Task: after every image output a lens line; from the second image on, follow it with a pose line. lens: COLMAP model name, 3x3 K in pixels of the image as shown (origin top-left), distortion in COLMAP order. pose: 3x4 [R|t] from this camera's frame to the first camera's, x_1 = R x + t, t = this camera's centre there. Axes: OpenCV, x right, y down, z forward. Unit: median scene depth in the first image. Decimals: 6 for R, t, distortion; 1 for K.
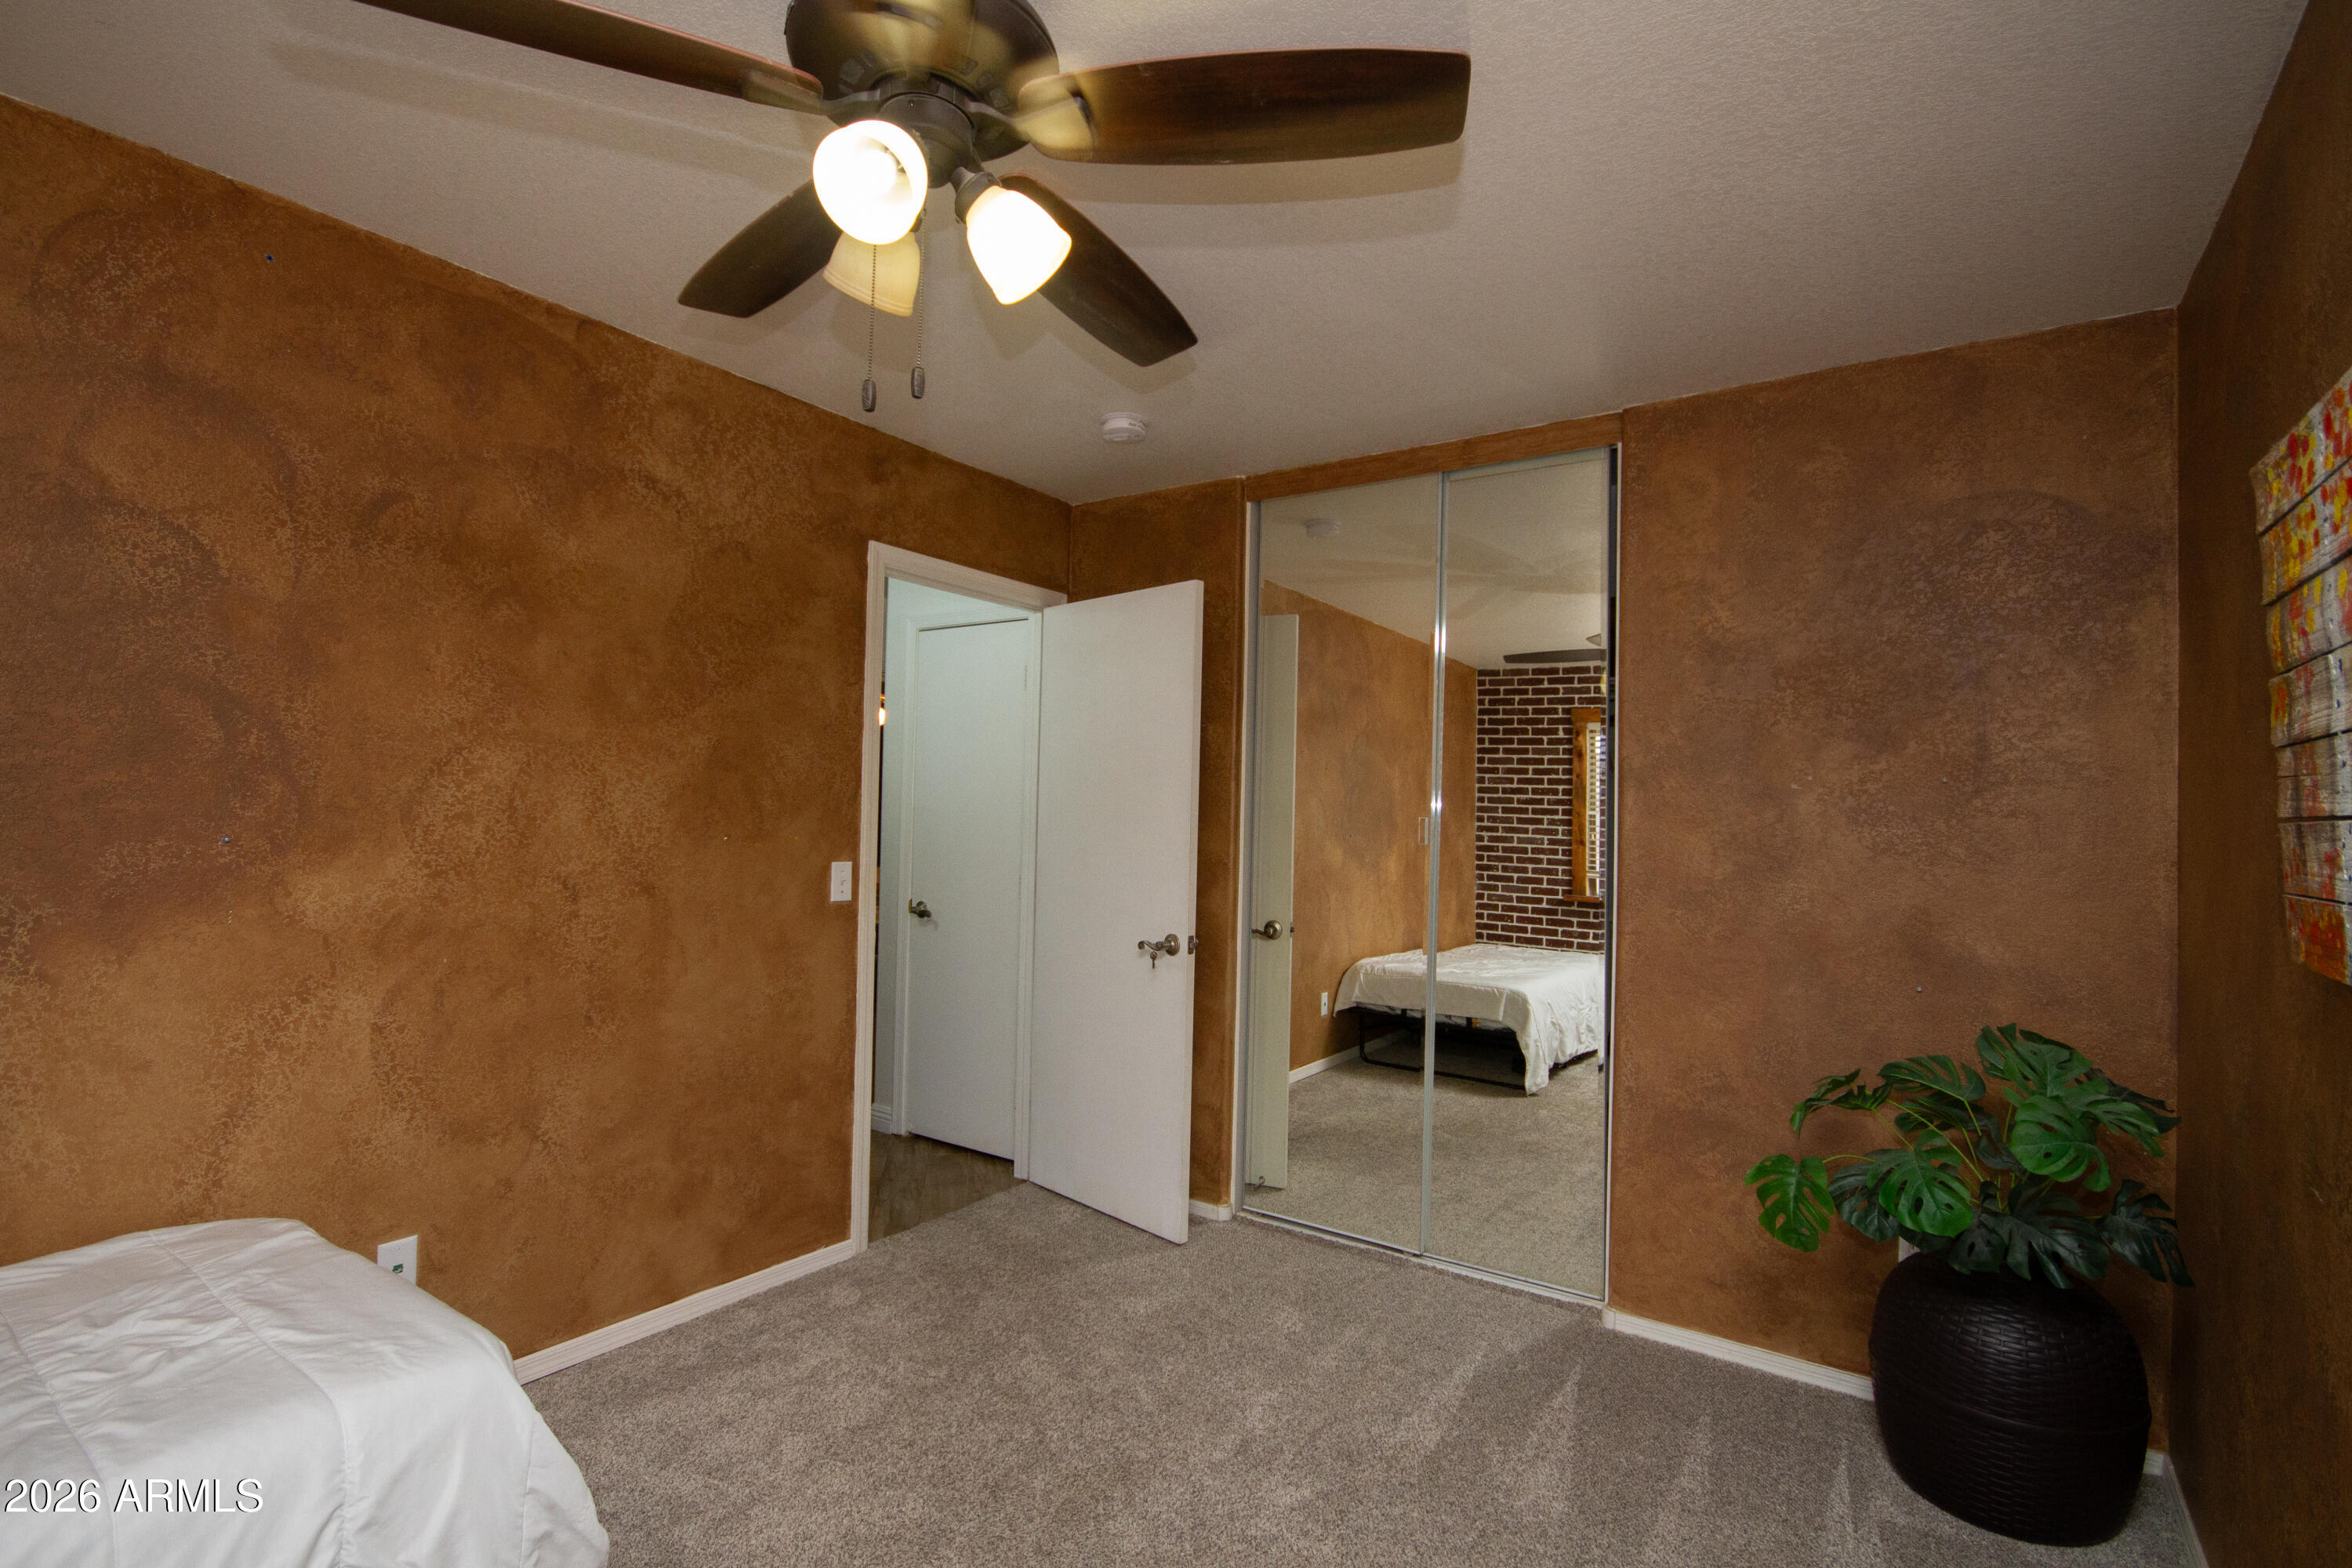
lens RADIAL K [[1100.1, 0, 1176.0], [0, 1100.1, 784.0], [0, 0, 1]] dist [-0.000197, 0.000466]
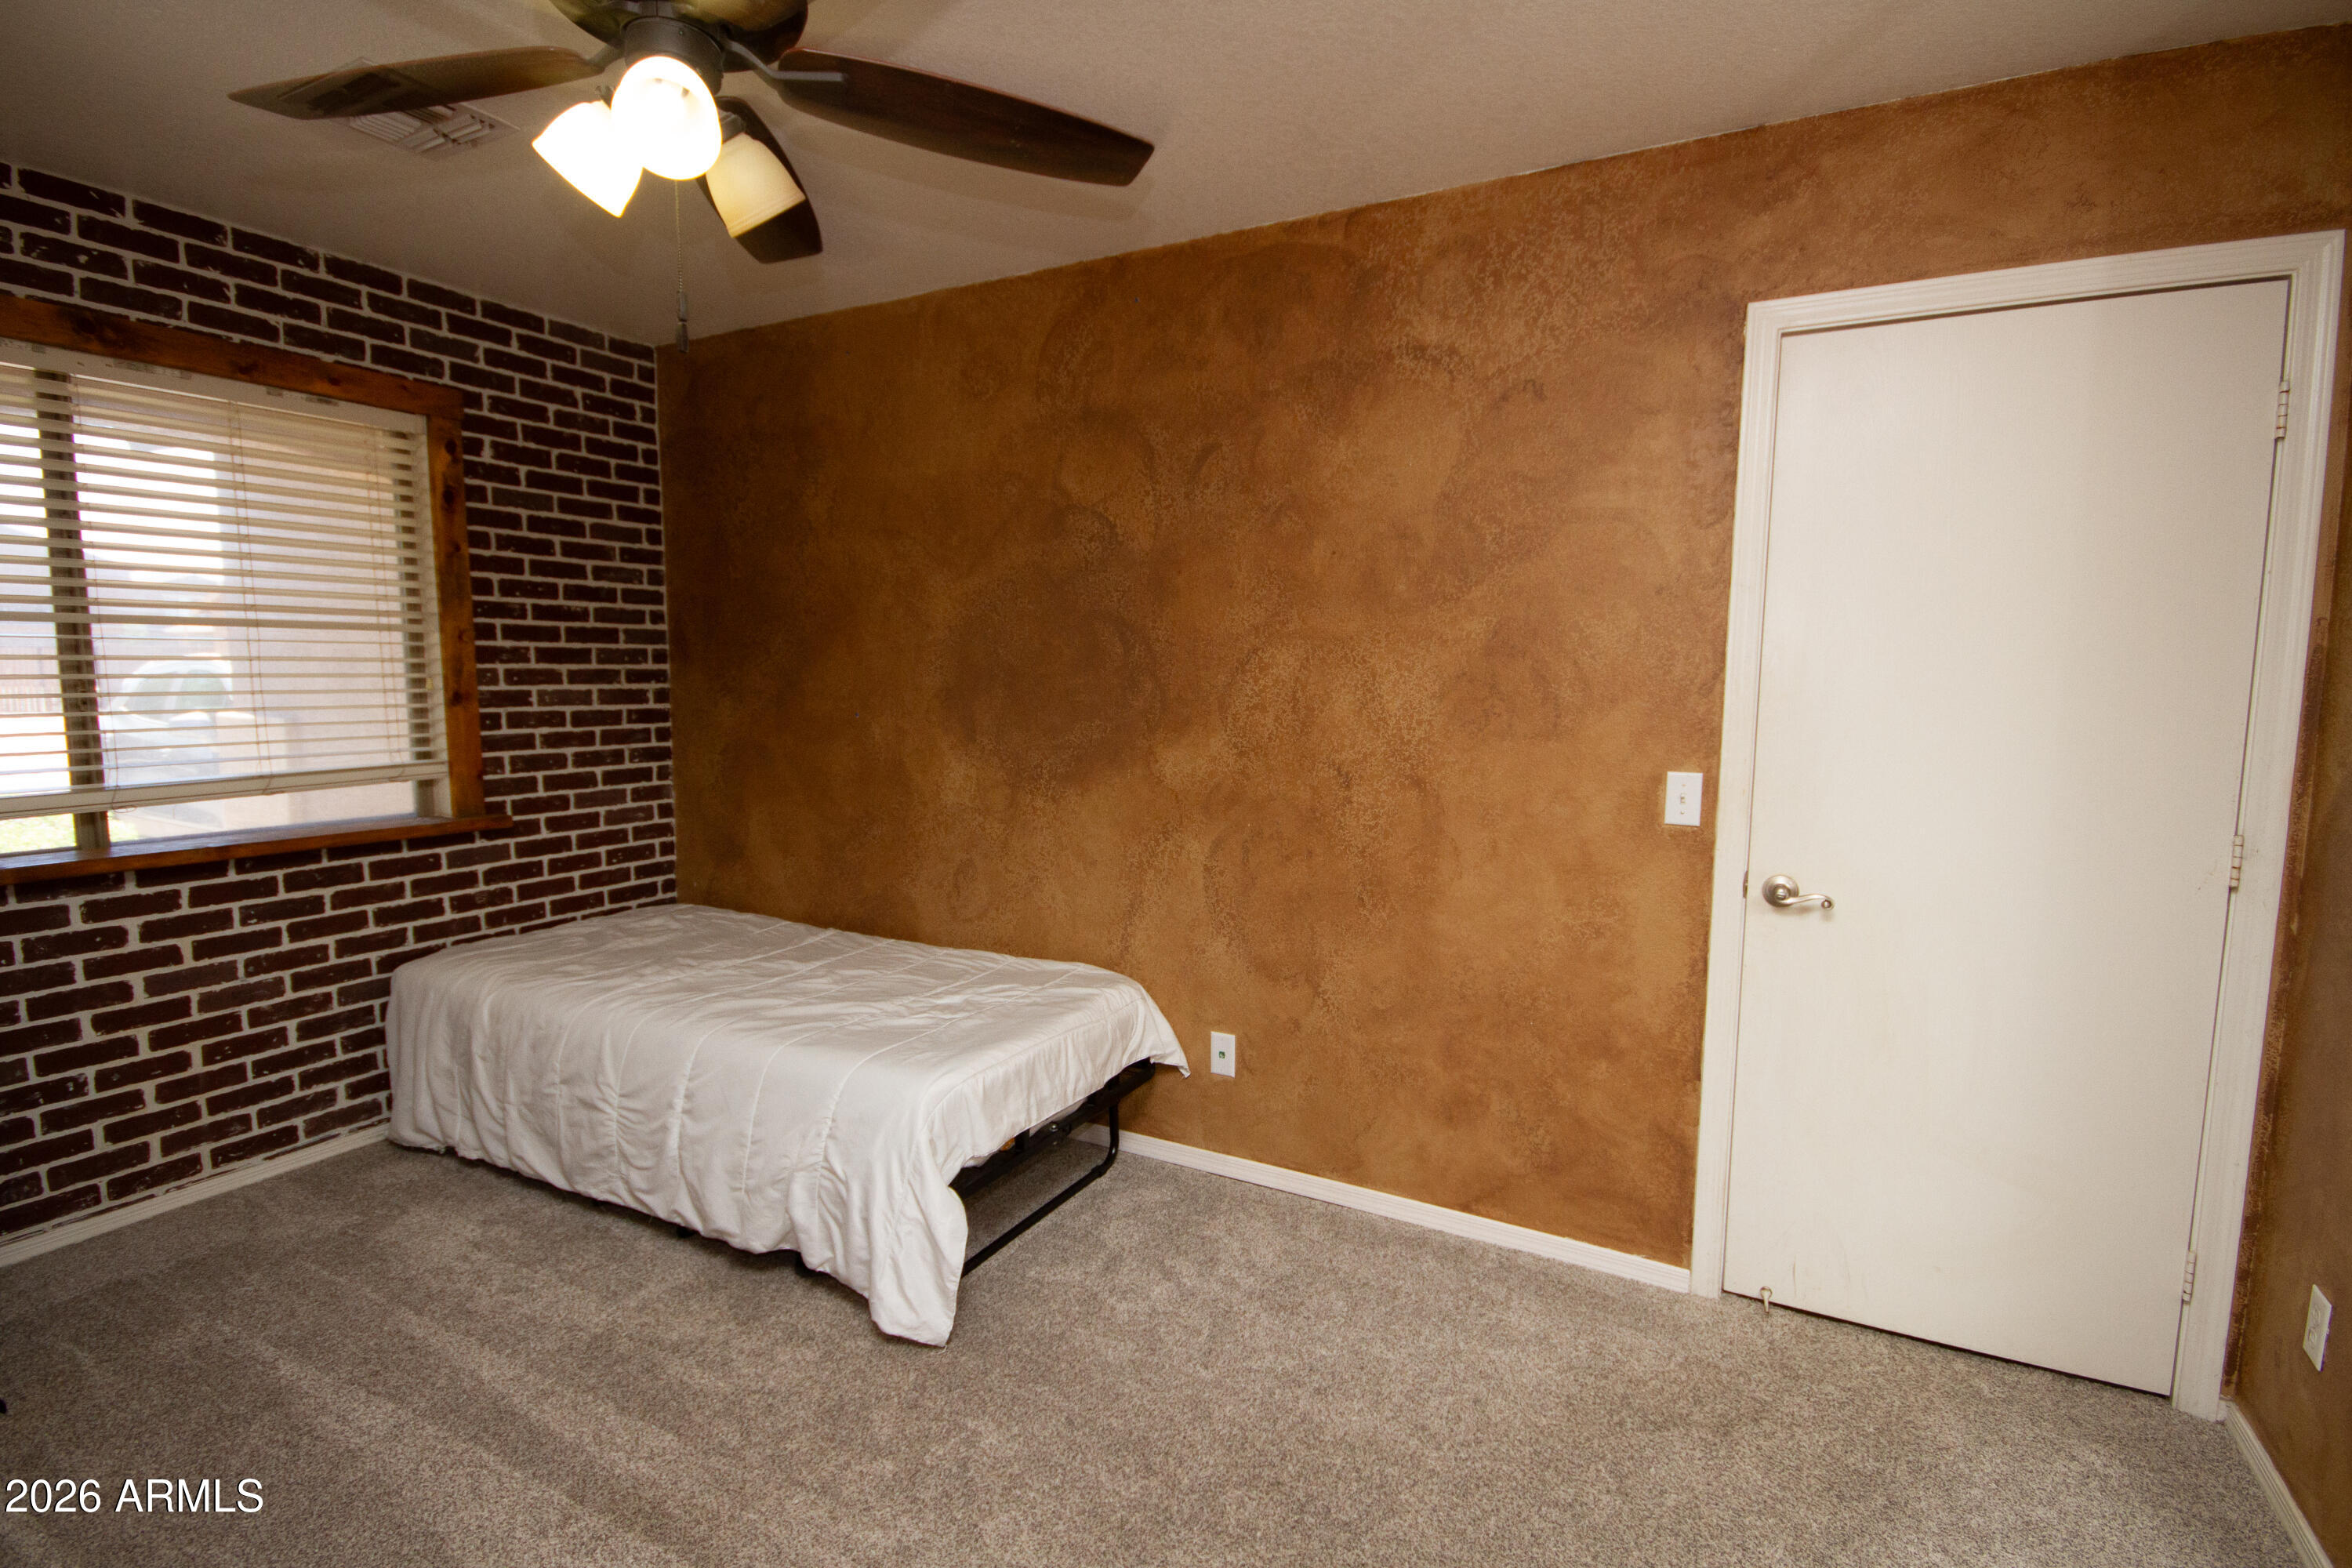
lens RADIAL K [[1100.1, 0, 1176.0], [0, 1100.1, 784.0], [0, 0, 1]] dist [-0.000197, 0.000466]
pose [[0.105884, 0.079393, -0.991204, 0.493603], [0.025036, 0.996279, 0.082474, 0.011471], [0.994063, -0.033549, 0.103502, 0.735339]]
